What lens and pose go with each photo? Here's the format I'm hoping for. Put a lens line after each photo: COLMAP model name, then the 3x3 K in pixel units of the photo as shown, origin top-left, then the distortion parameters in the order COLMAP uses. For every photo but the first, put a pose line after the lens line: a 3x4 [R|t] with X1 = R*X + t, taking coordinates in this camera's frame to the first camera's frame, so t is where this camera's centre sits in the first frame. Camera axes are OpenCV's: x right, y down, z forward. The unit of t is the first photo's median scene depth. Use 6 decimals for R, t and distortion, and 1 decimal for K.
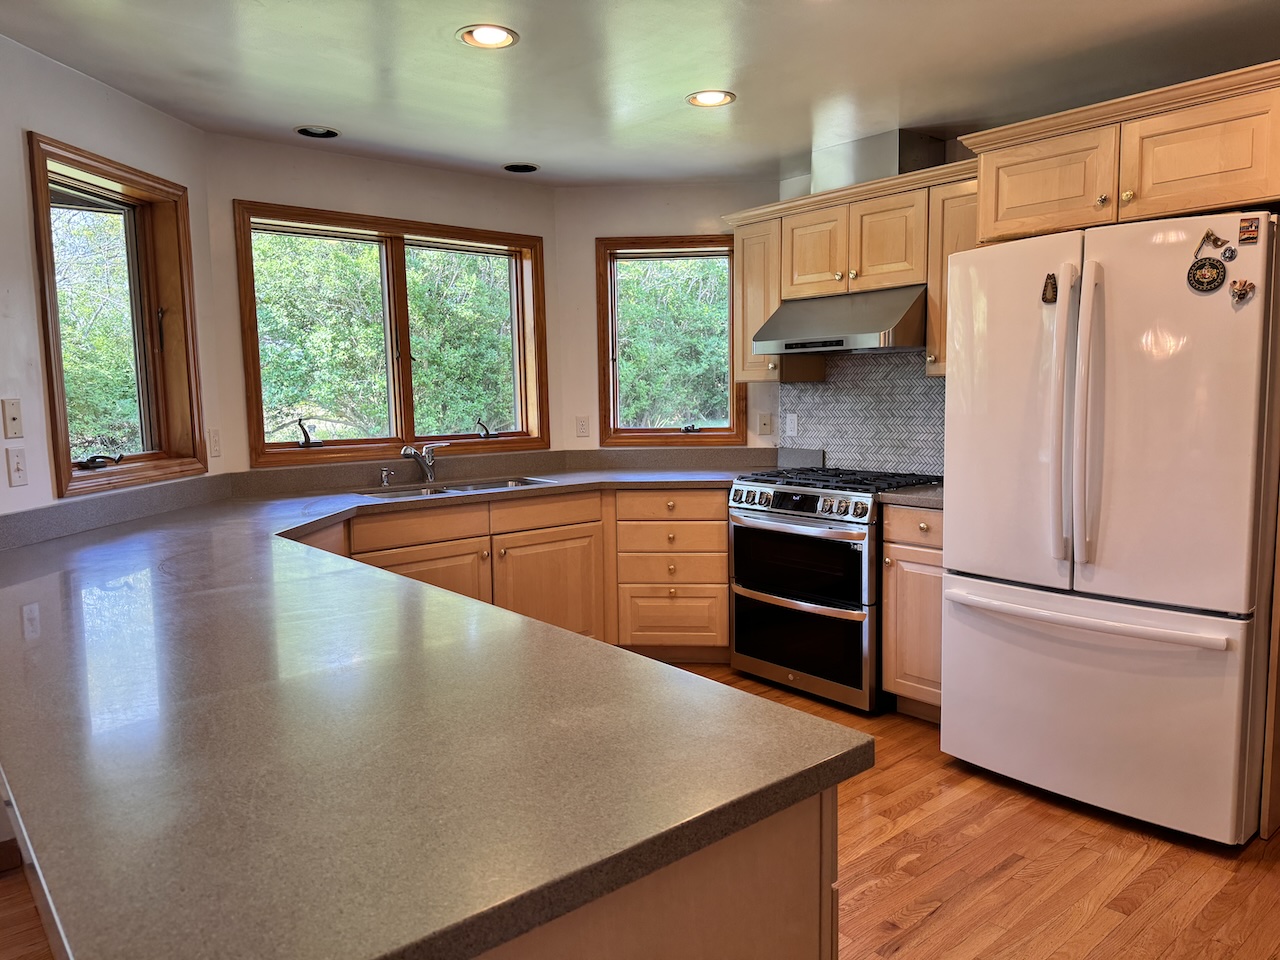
lens RADIAL K [[890.3, 0, 635.6], [0, 890.3, 479.2], [0, 0, 1]] dist [0.060621, -0.078336]
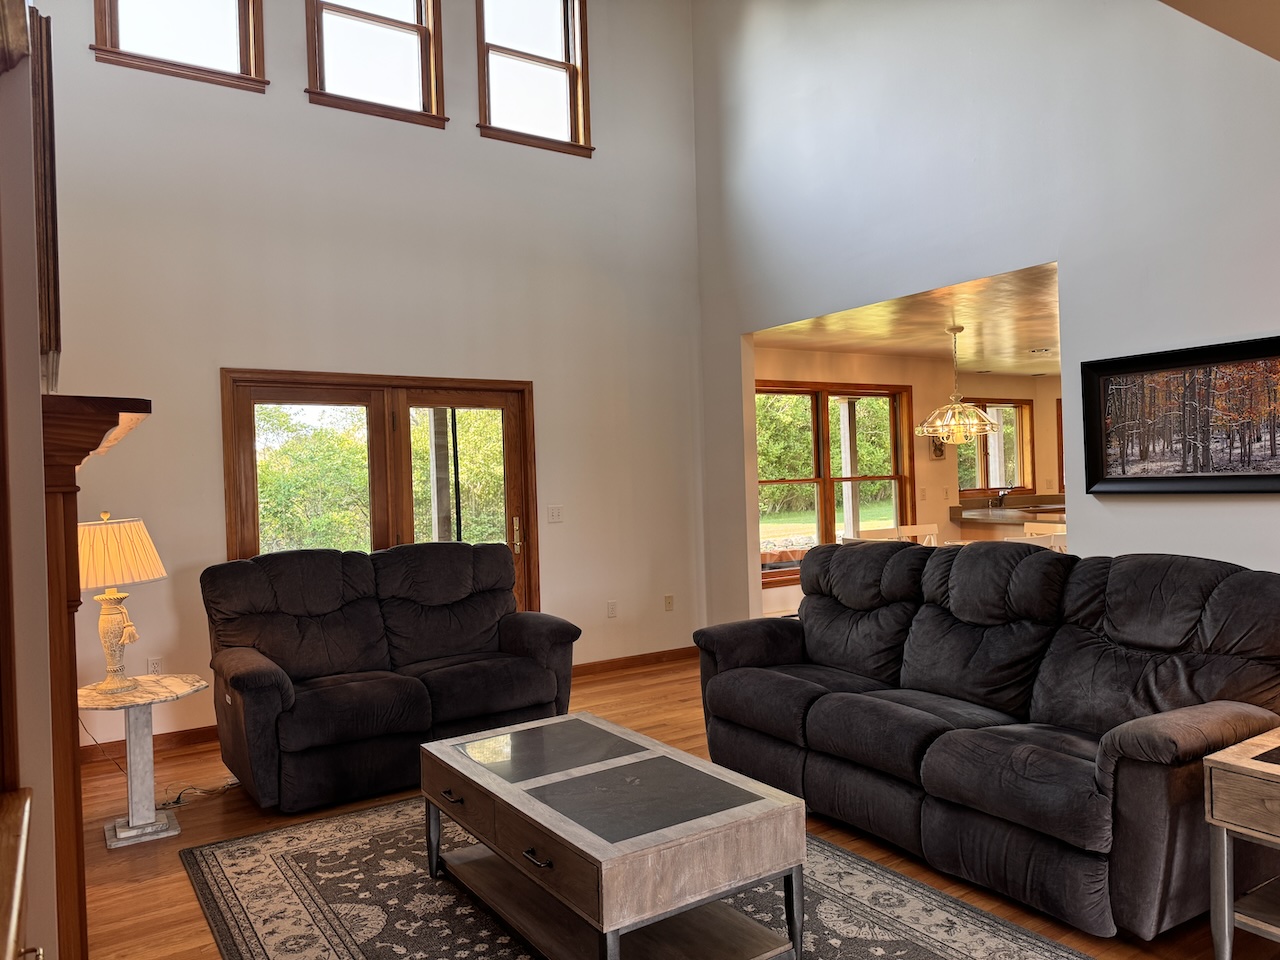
lens RADIAL K [[890.3, 0, 641.2], [0, 890.3, 482.3], [0, 0, 1]] dist [0.060621, -0.078336]
pose [[0.993225, -0.016564, -0.115017, -0.959615], [0.006023, 0.995796, -0.091403, 0.157724], [0.116048, 0.090091, 0.989149, -1.533361]]
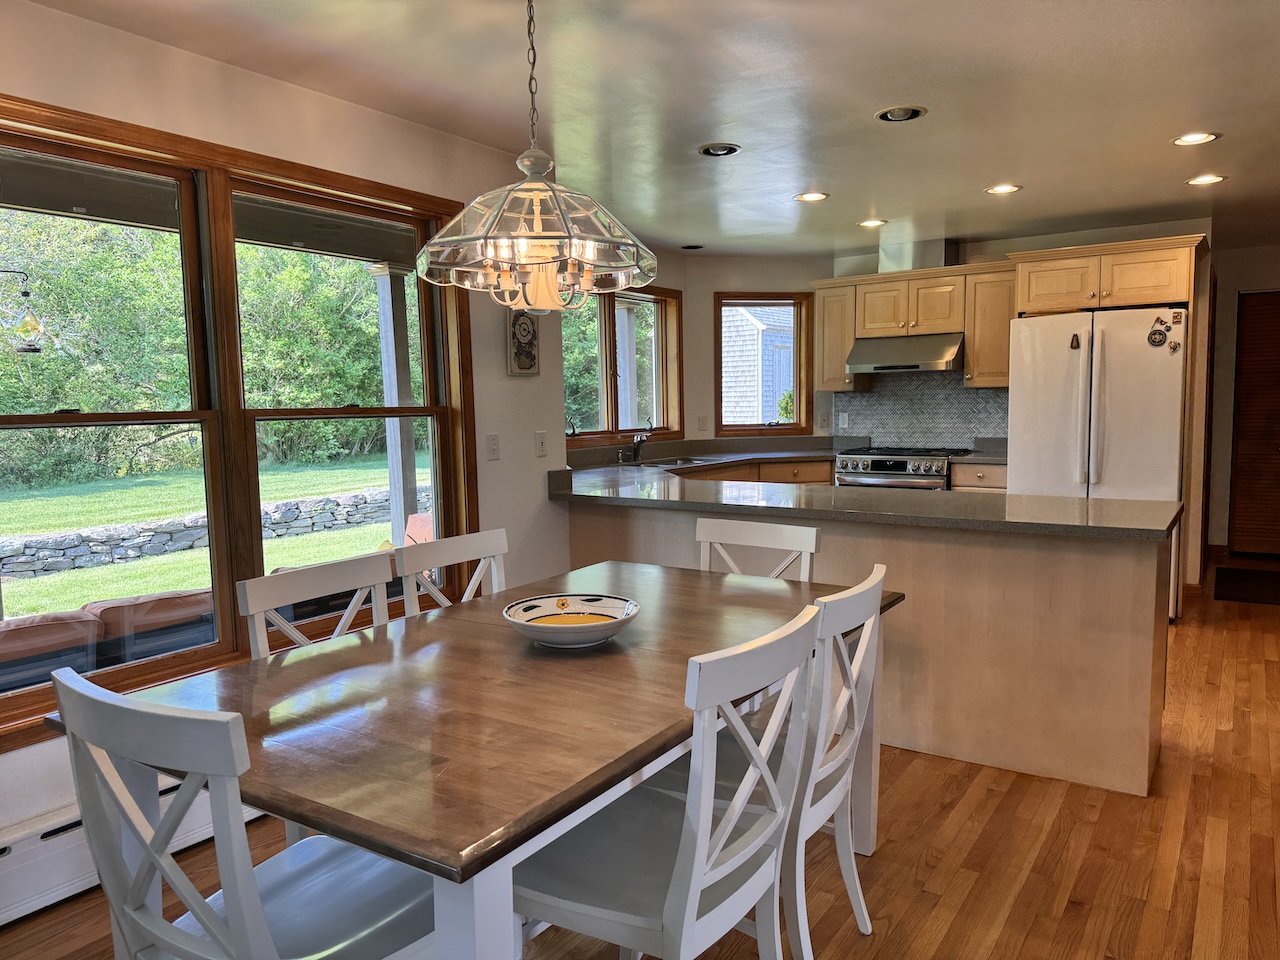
lens RADIAL K [[890.3, 0, 636.8], [0, 890.3, 487.4], [0, 0, 1]] dist [0.060621, -0.078336]
pose [[0.960649, -0.028888, 0.276260, -0.673186], [0.030566, 0.999531, -0.001771, 0.050993], [-0.276079, 0.010145, 0.961081, -0.401481]]
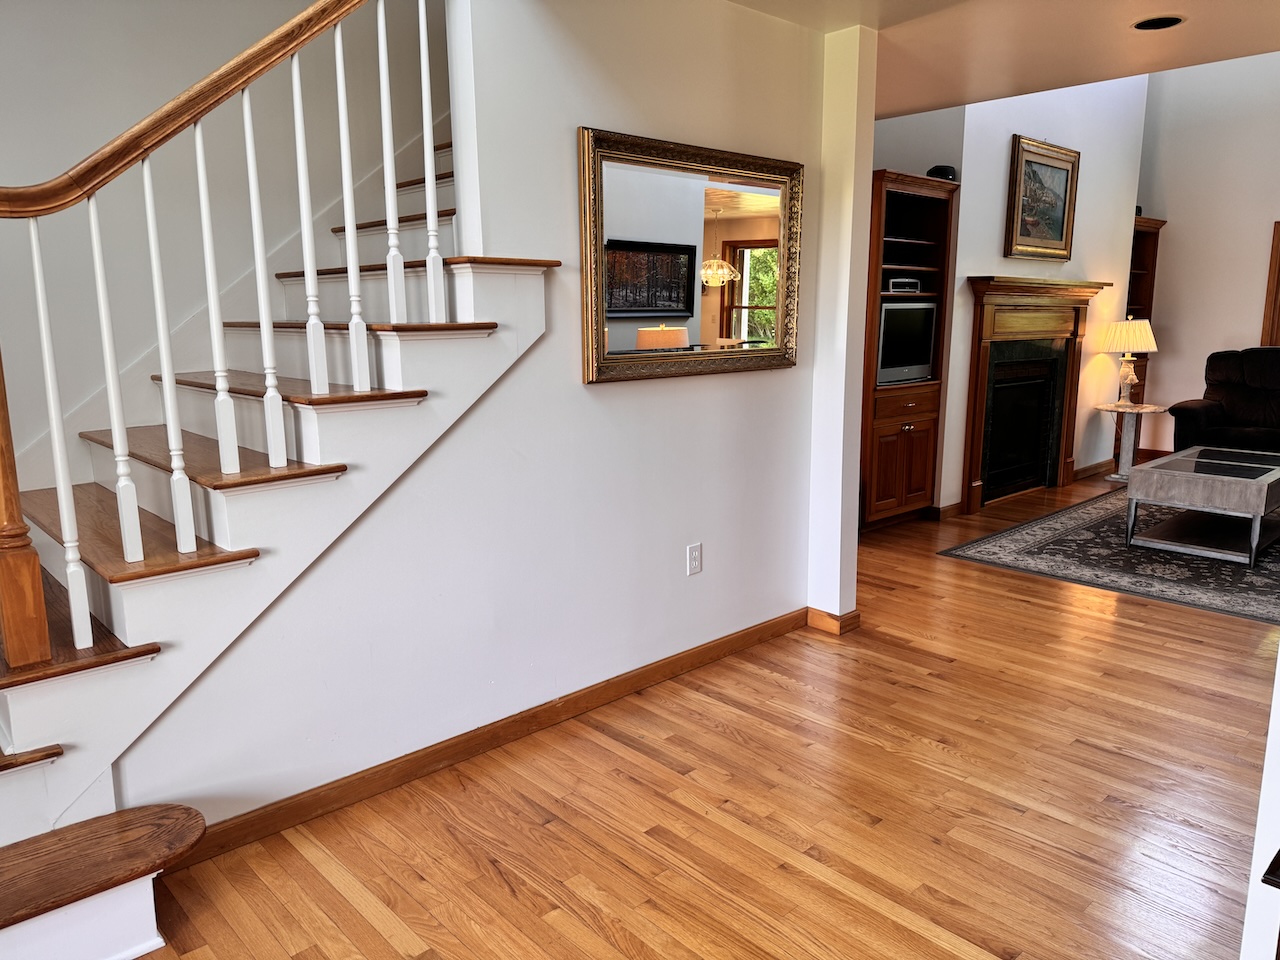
lens RADIAL K [[890.3, 0, 637.0], [0, 890.3, 472.1], [0, 0, 1]] dist [0.060621, -0.078336]
pose [[0.045589, 0.188442, -0.981026, 0.140183], [-0.096374, 0.978295, 0.183439, 0.172121], [0.994301, 0.086183, 0.062760, -1.749619]]
